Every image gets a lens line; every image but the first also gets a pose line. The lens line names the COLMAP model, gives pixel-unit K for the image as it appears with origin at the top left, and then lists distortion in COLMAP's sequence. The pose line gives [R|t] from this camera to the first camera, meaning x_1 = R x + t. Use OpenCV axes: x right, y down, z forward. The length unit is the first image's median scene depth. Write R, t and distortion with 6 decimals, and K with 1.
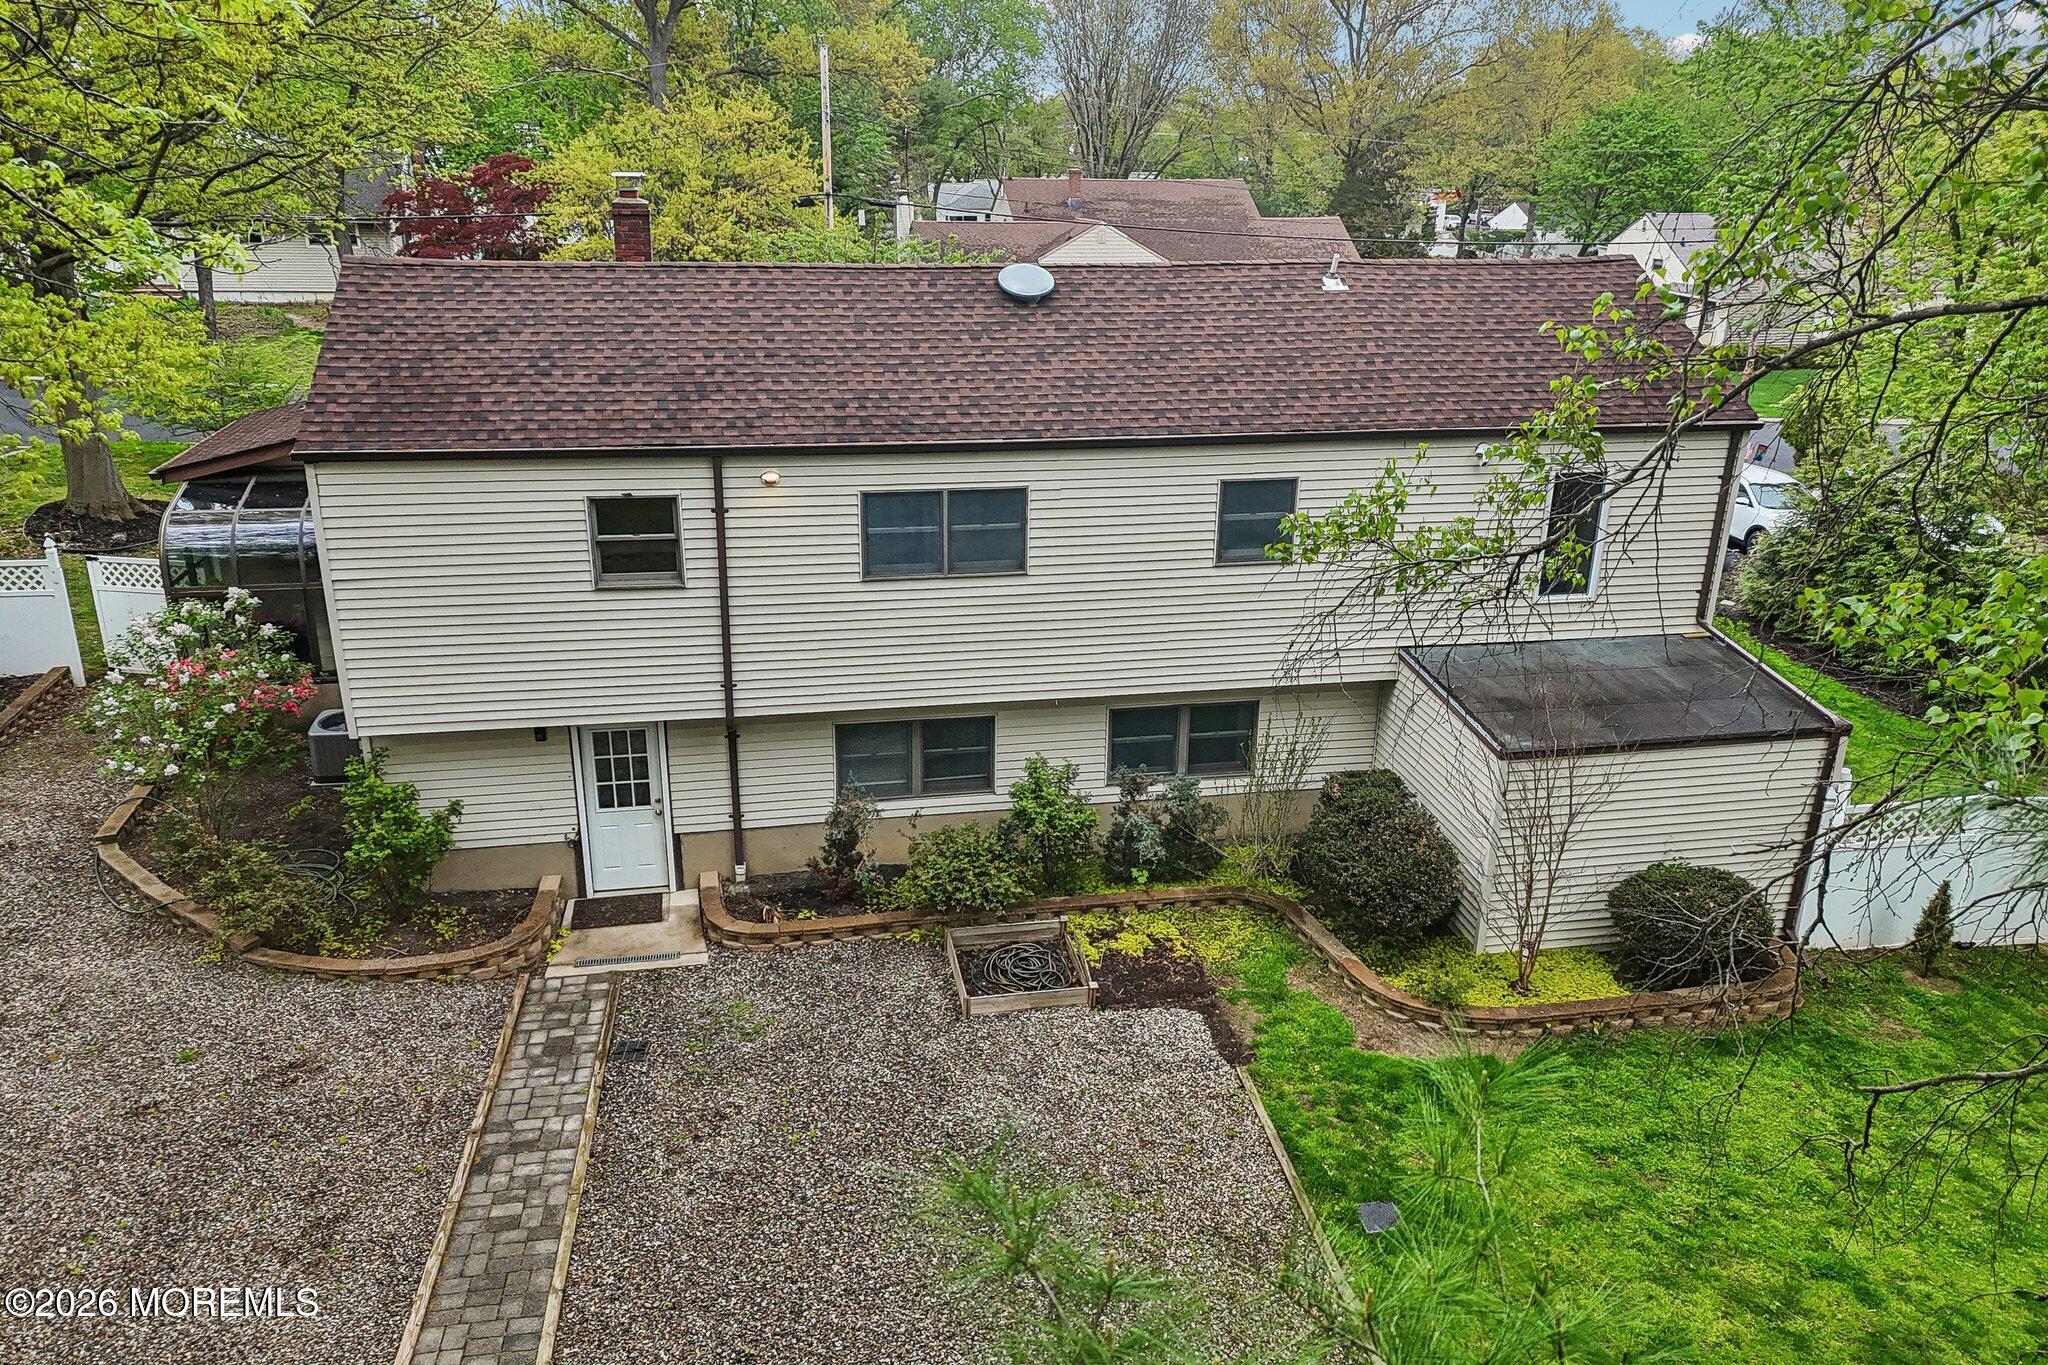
lens RADIAL K [[1487.6, 0, 1024.0], [0, 1487.6, 682.5], [0, 0, 1]] dist [0.113471, -0.132793]
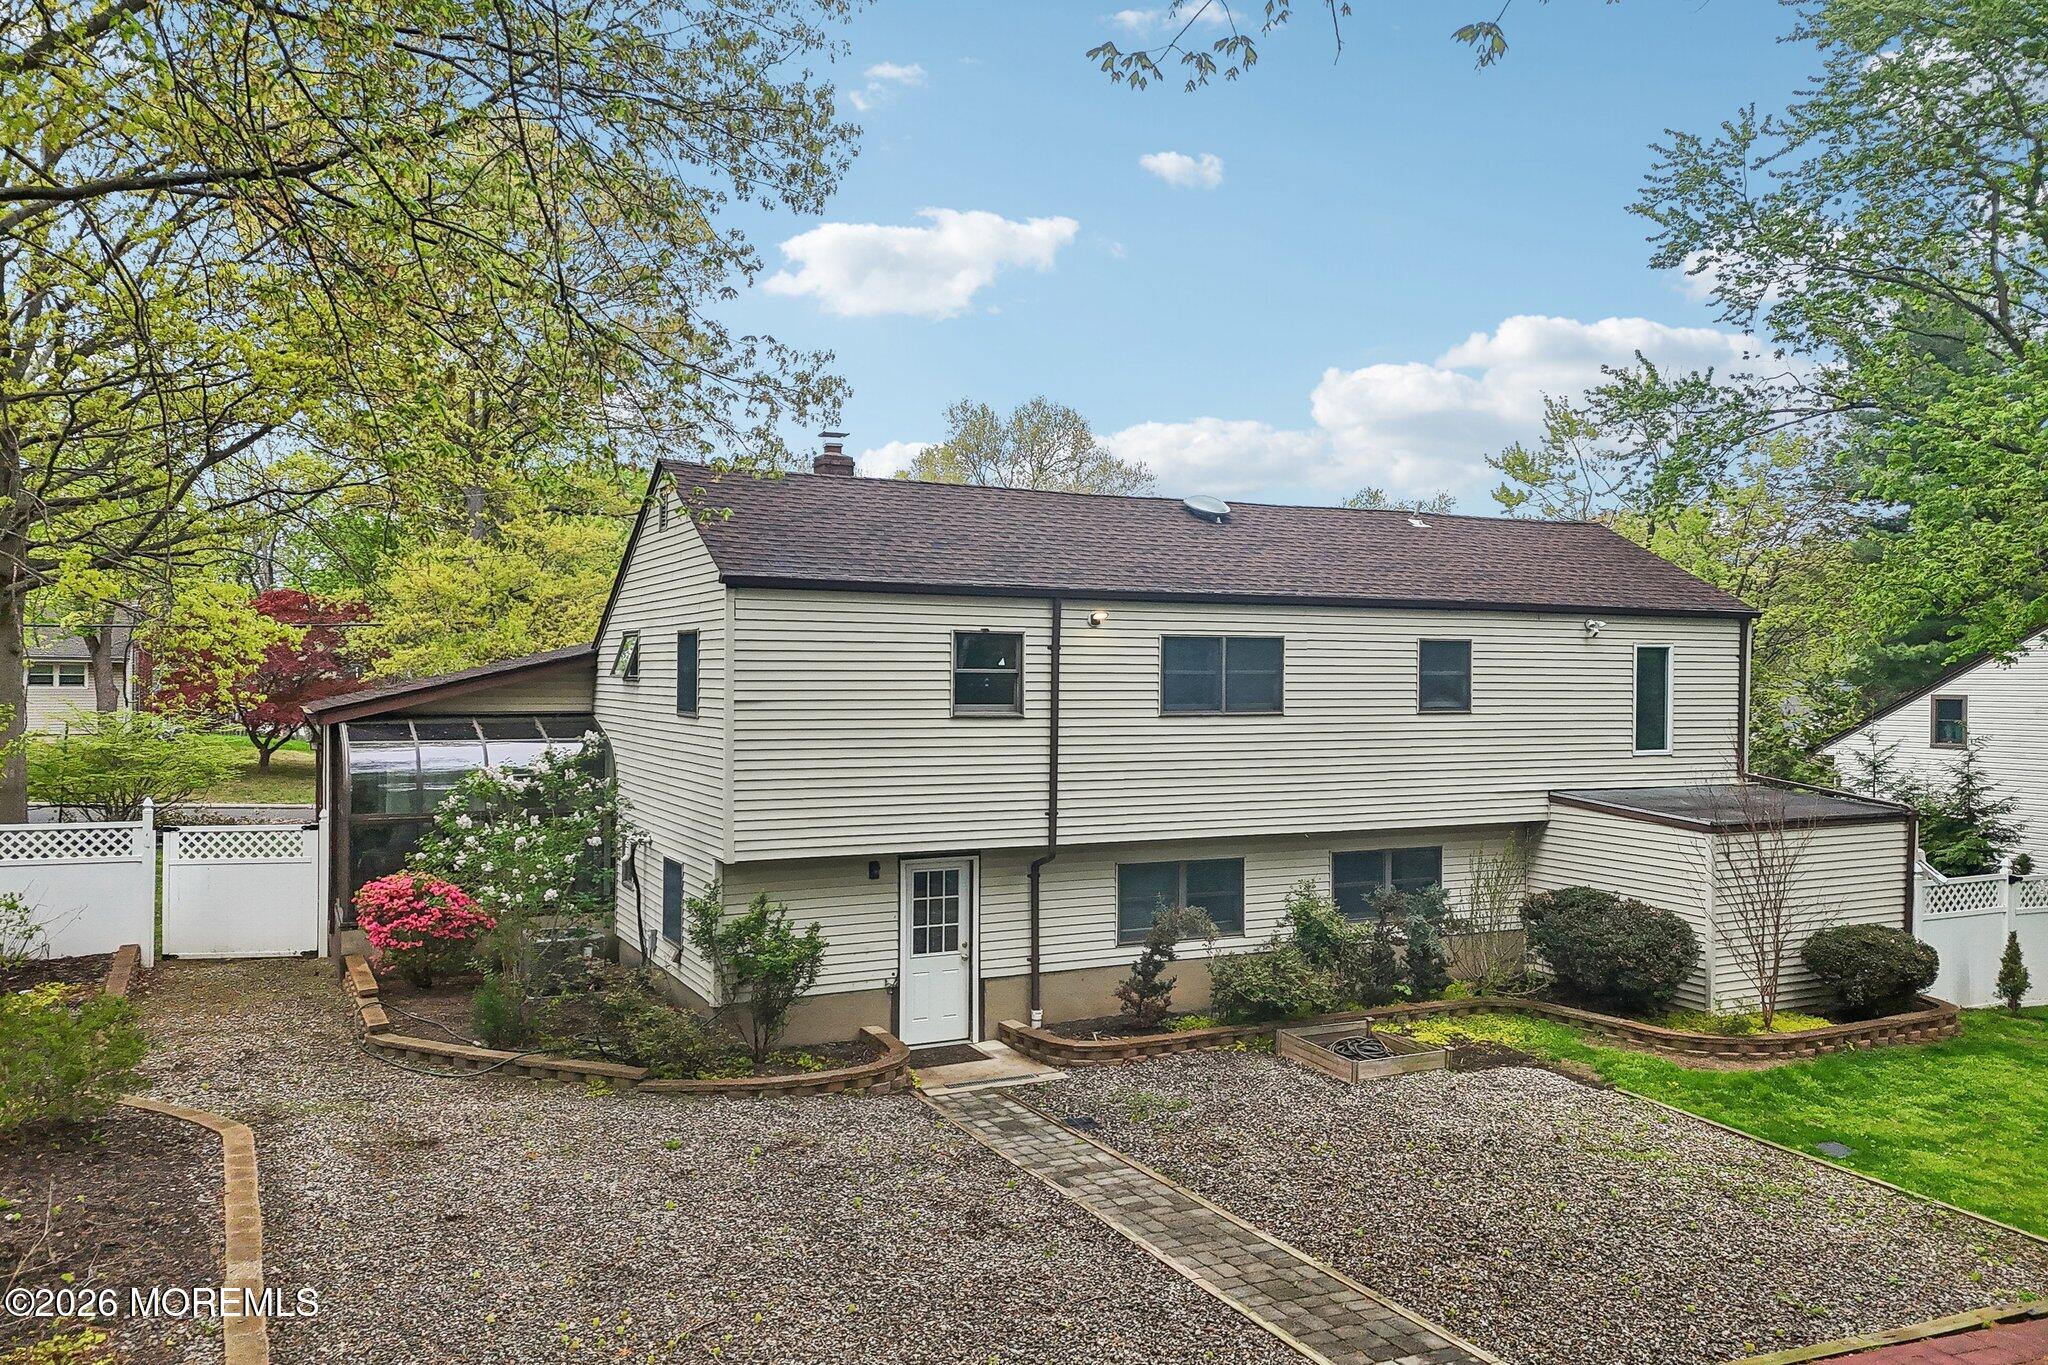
lens RADIAL K [[1487.6, 0, 1024.0], [0, 1487.6, 682.5], [0, 0, 1]] dist [0.113471, -0.132793]
pose [[0.962490, -0.010004, 0.271131, -0.506519], [0.099970, 0.942087, -0.320123, 0.253858], [-0.252227, 0.335221, 0.907749, 0.001647]]
